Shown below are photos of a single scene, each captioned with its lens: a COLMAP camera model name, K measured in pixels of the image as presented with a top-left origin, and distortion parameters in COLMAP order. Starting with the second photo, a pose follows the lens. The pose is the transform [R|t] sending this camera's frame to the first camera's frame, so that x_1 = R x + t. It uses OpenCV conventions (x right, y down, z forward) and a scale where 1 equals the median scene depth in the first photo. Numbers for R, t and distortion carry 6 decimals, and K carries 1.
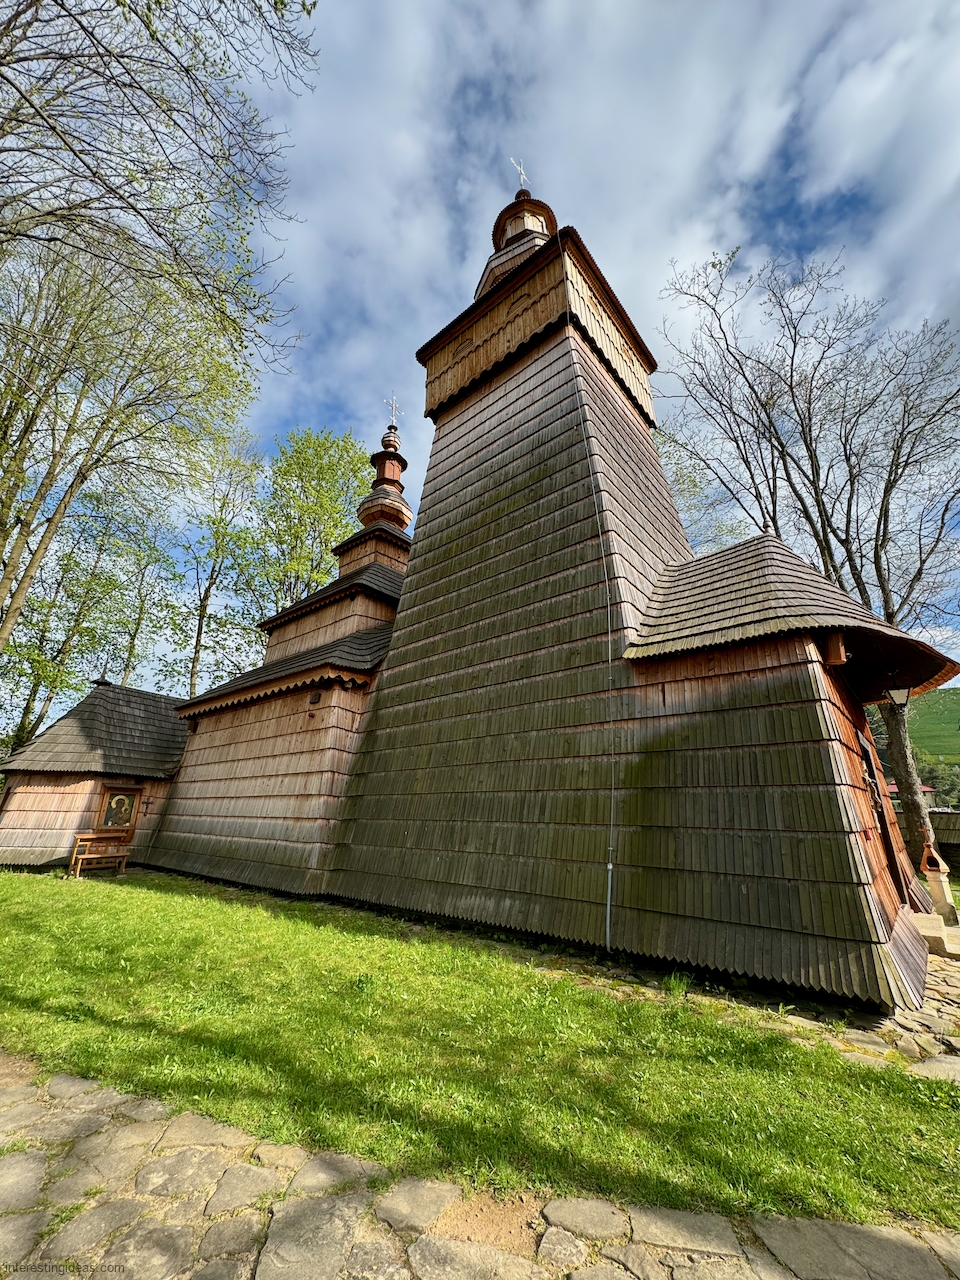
lens RADIAL K [[501.1, 0, 483.6], [0, 501.1, 622.2], [0, 0, 1]] dist [-0.025228, 0.000558]
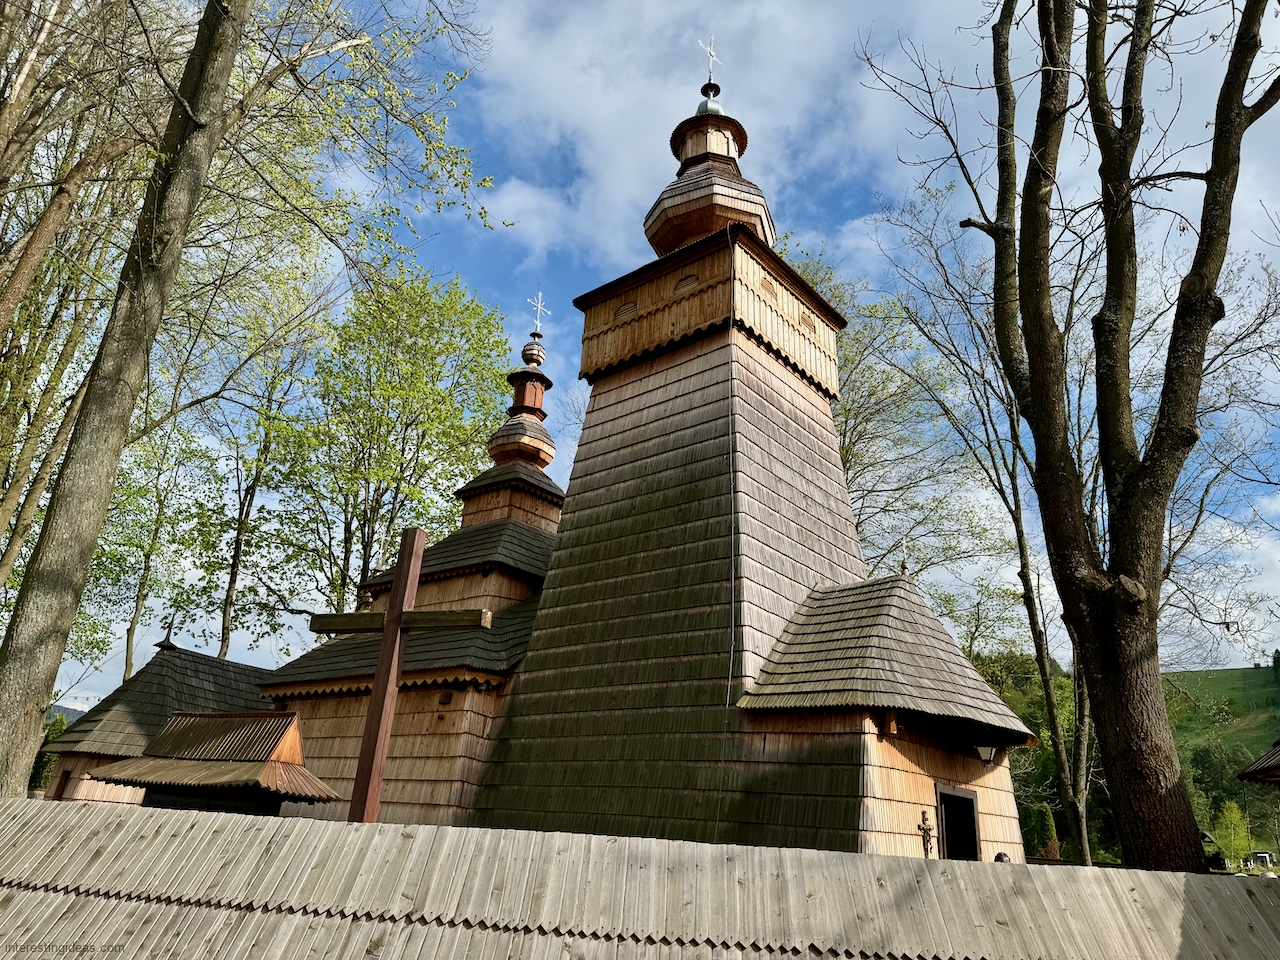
lens RADIAL K [[830.4, 0, 642.6], [0, 830.4, 457.1], [0, 0, 1]] dist [0.140224, -0.287156]
pose [[0.998220, 0.058938, -0.009168, 0.025594], [-0.059368, 0.996591, -0.057281, -0.254152], [0.005761, 0.057723, 0.998316, -0.669366]]
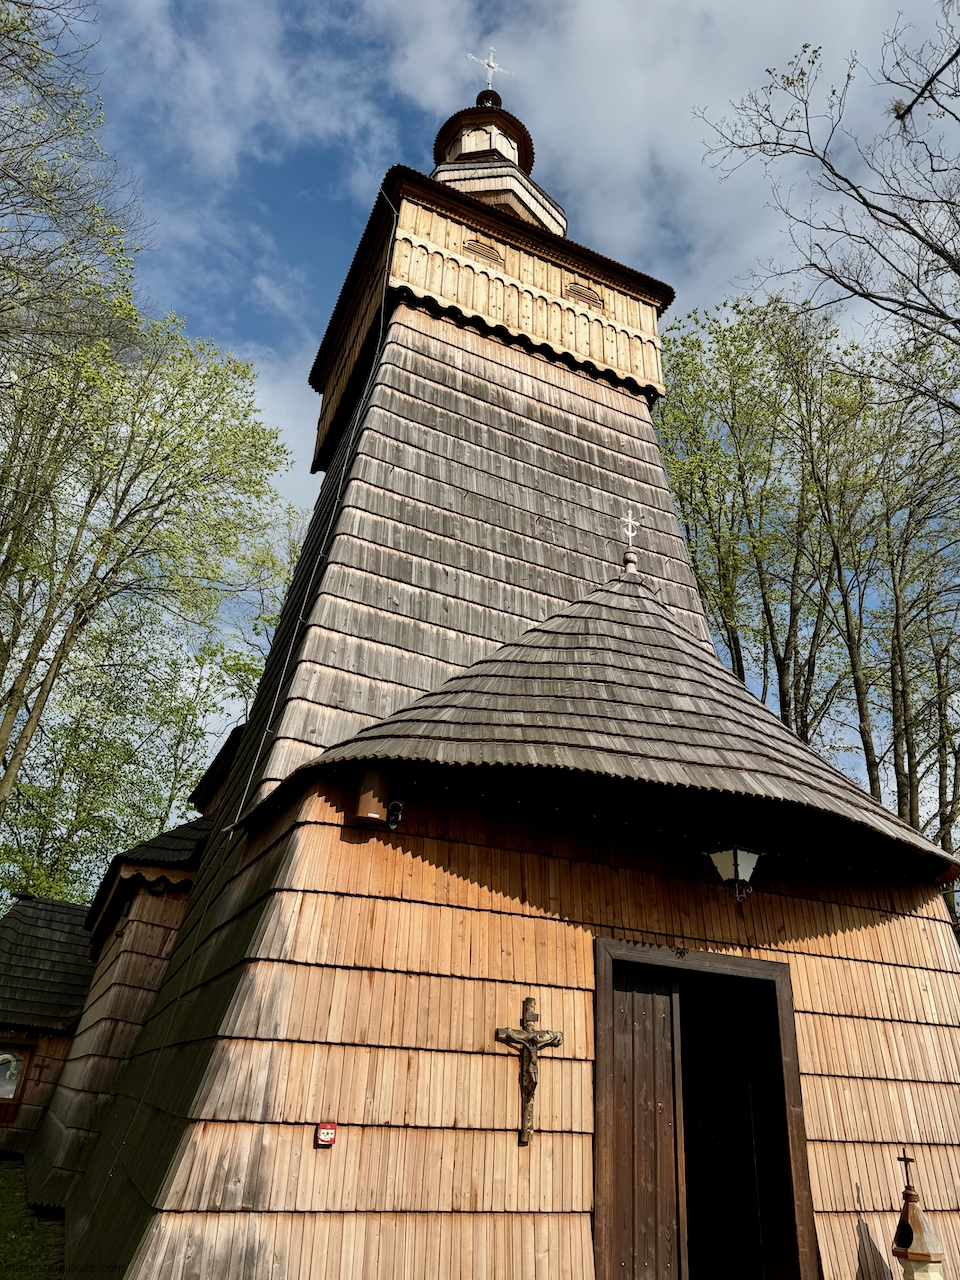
lens RADIAL K [[847.2, 0, 480.0], [0, 847.2, 640.0], [0, 0, 1]] dist [0.065481, -0.070243]
pose [[0.915427, -0.156826, -0.370674, 0.655151], [0.108538, 0.983035, -0.147858, 0.013288], [0.387574, 0.095121, 0.916918, 0.053205]]
